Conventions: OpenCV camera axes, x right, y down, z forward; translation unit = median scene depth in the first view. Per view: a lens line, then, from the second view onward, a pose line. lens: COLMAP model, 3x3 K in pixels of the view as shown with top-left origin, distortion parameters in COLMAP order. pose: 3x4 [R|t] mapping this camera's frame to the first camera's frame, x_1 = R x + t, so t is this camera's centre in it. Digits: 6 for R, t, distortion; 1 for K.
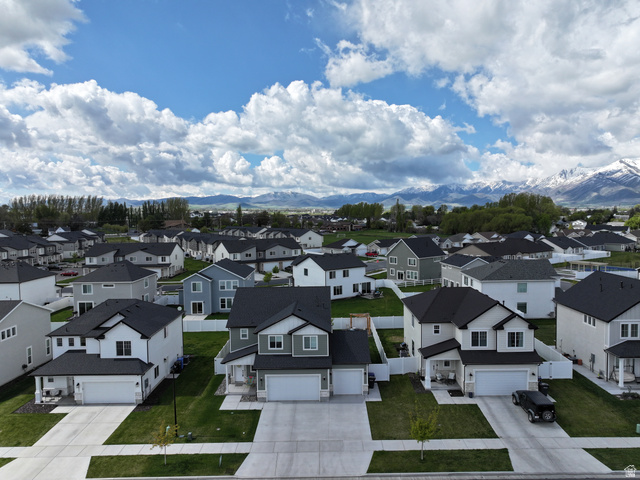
lens RADIAL K [[448.8, 0, 317.8], [0, 448.8, 239.8], [0, 0, 1]] dist [0.004711, 0.010833]
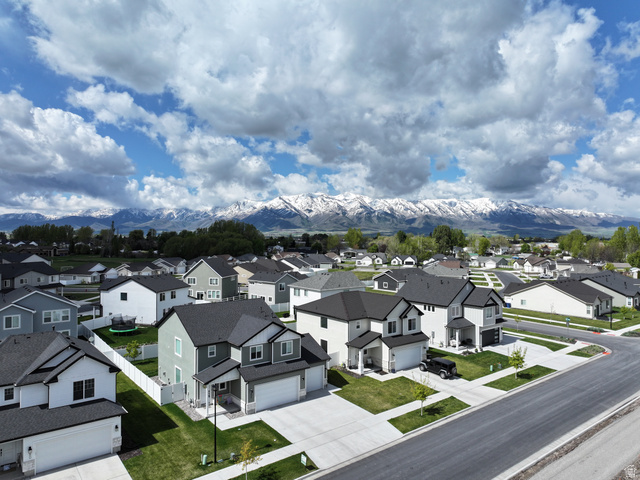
lens RADIAL K [[448.8, 0, 319.6], [0, 448.8, 240.4], [0, 0, 1]] dist [0.004711, 0.010833]
pose [[0.780331, 0.011259, 0.625266, -0.621855], [0.023862, 0.998574, -0.047761, 0.026369], [-0.624912, 0.052190, 0.778949, 0.105995]]
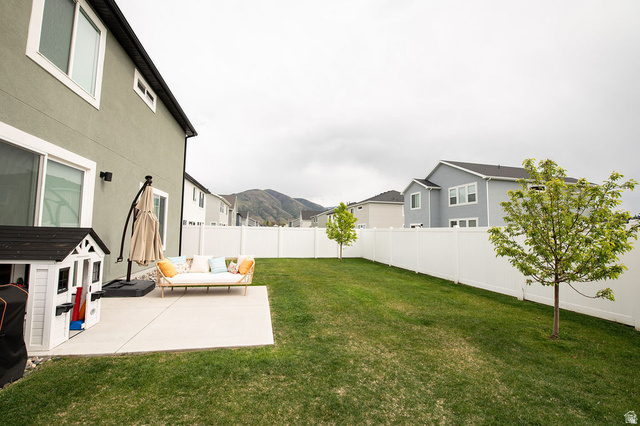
lens RADIAL K [[252.3, 0, 317.0], [0, 252.3, 212.7], [0, 0, 1]] dist [-0.014300, -0.001328]
pose [[0.227004, -0.048501, -0.972685, 0.094355], [-0.070270, 0.995340, -0.066030, 0.282188], [0.971355, 0.083340, 0.222538, 1.411854]]
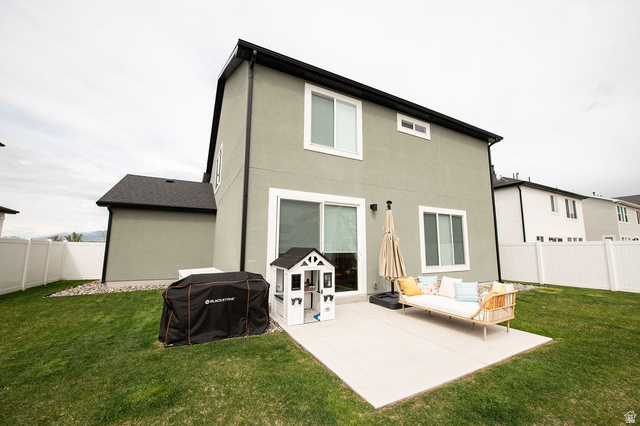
lens RADIAL K [[252.3, 0, 334.1], [0, 252.3, 213.6], [0, 0, 1]] dist [-0.014300, -0.001328]
pose [[-0.863077, -0.047434, -0.502840, 0.054041], [-0.008269, 0.996774, -0.079835, 0.280411], [0.505004, -0.064746, -0.860685, 1.461610]]
